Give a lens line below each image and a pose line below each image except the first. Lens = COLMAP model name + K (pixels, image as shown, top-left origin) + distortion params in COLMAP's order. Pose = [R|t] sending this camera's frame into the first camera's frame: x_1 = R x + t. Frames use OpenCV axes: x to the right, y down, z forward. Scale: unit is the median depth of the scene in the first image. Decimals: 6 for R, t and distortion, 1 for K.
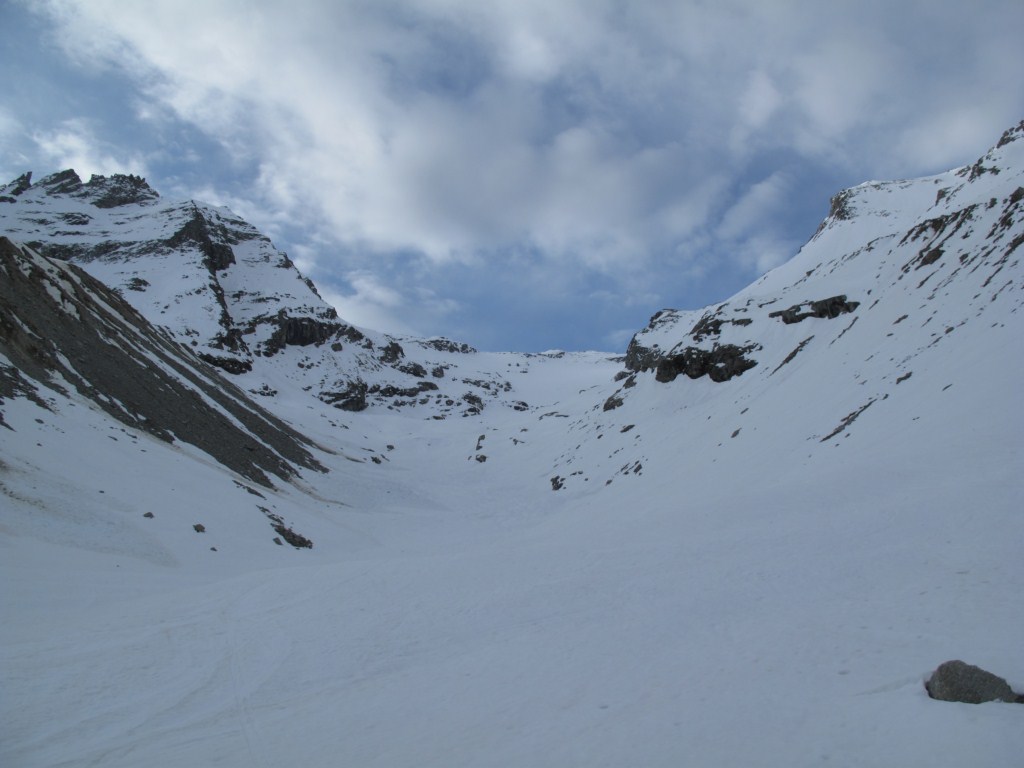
lens RADIAL K [[855.8, 0, 522.3], [0, 855.8, 382.5], [0, 0, 1]] dist [-0.147506, 0.115532]
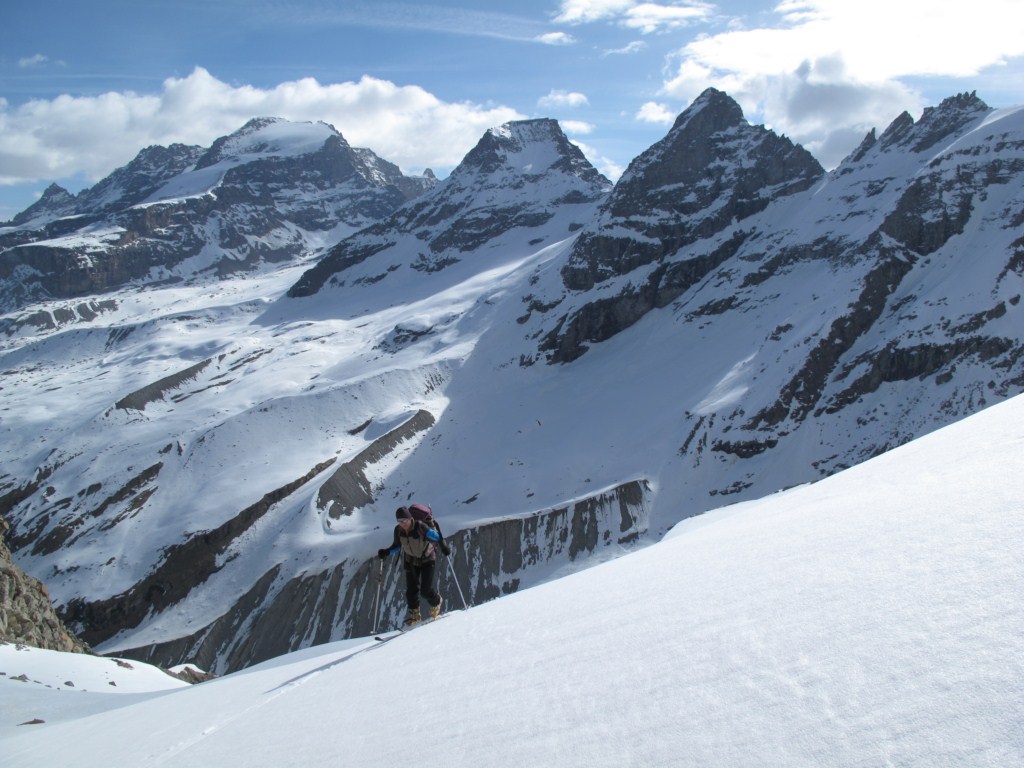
lens RADIAL K [[855.8, 0, 522.3], [0, 855.8, 382.5], [0, 0, 1]] dist [-0.147506, 0.115532]
pose [[0.057175, 0.172115, -0.983416, 0.637835], [0.287433, 0.940483, 0.181312, -0.326042], [0.956093, -0.293033, 0.004301, 0.526028]]
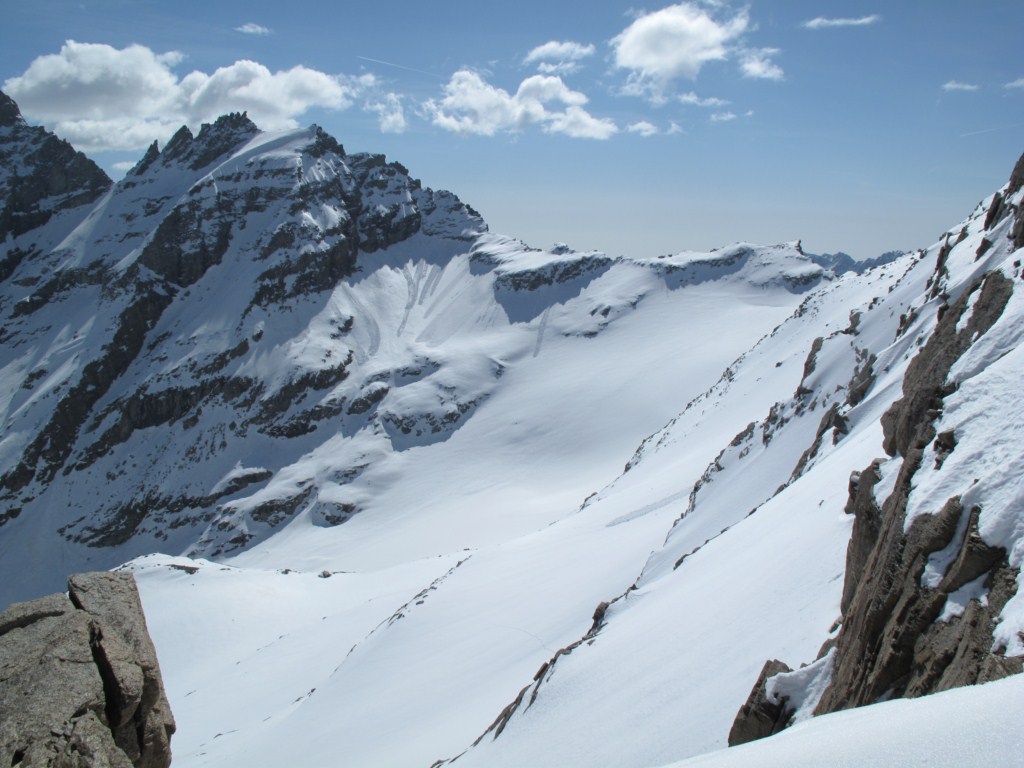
lens RADIAL K [[855.8, 0, 522.3], [0, 855.8, 382.5], [0, 0, 1]] dist [-0.147506, 0.115532]
pose [[0.663312, 0.177804, -0.726914, 0.675046], [0.185947, 0.901739, 0.390244, -0.364136], [0.724873, -0.394021, 0.565072, 0.728379]]
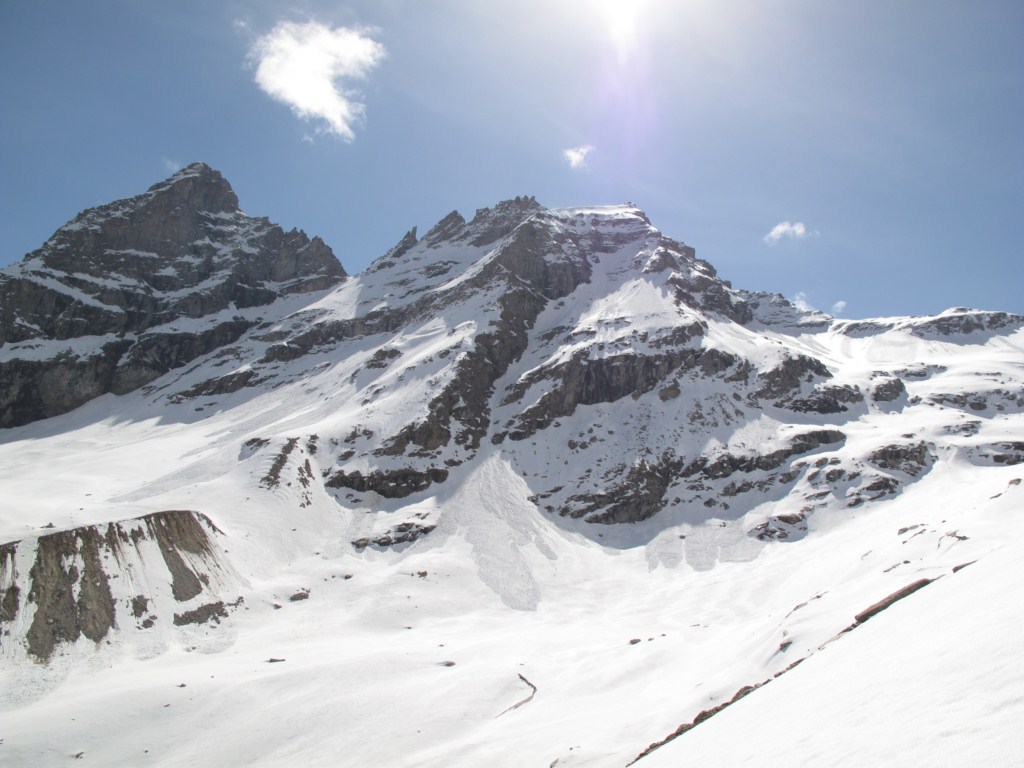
lens RADIAL K [[855.8, 0, 522.3], [0, 855.8, 382.5], [0, 0, 1]] dist [-0.147506, 0.115532]
pose [[0.718116, -0.134790, -0.682745, 0.131427], [0.156627, 0.987197, -0.030155, -0.045416], [0.678068, -0.085282, 0.730034, 0.446902]]
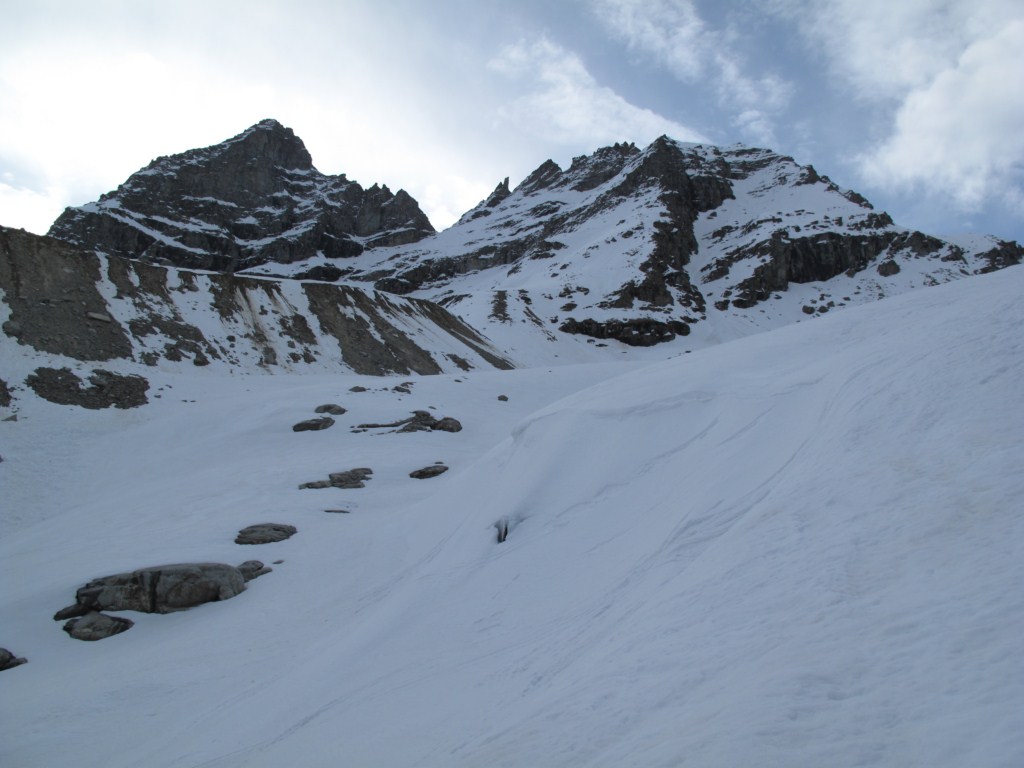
lens RADIAL K [[855.8, 0, 522.3], [0, 855.8, 382.5], [0, 0, 1]] dist [-0.147506, 0.115532]
pose [[0.709806, -0.183794, -0.679997, -0.029967], [0.179874, 0.980648, -0.077297, 0.029249], [0.681044, -0.067448, 0.729129, 0.417874]]
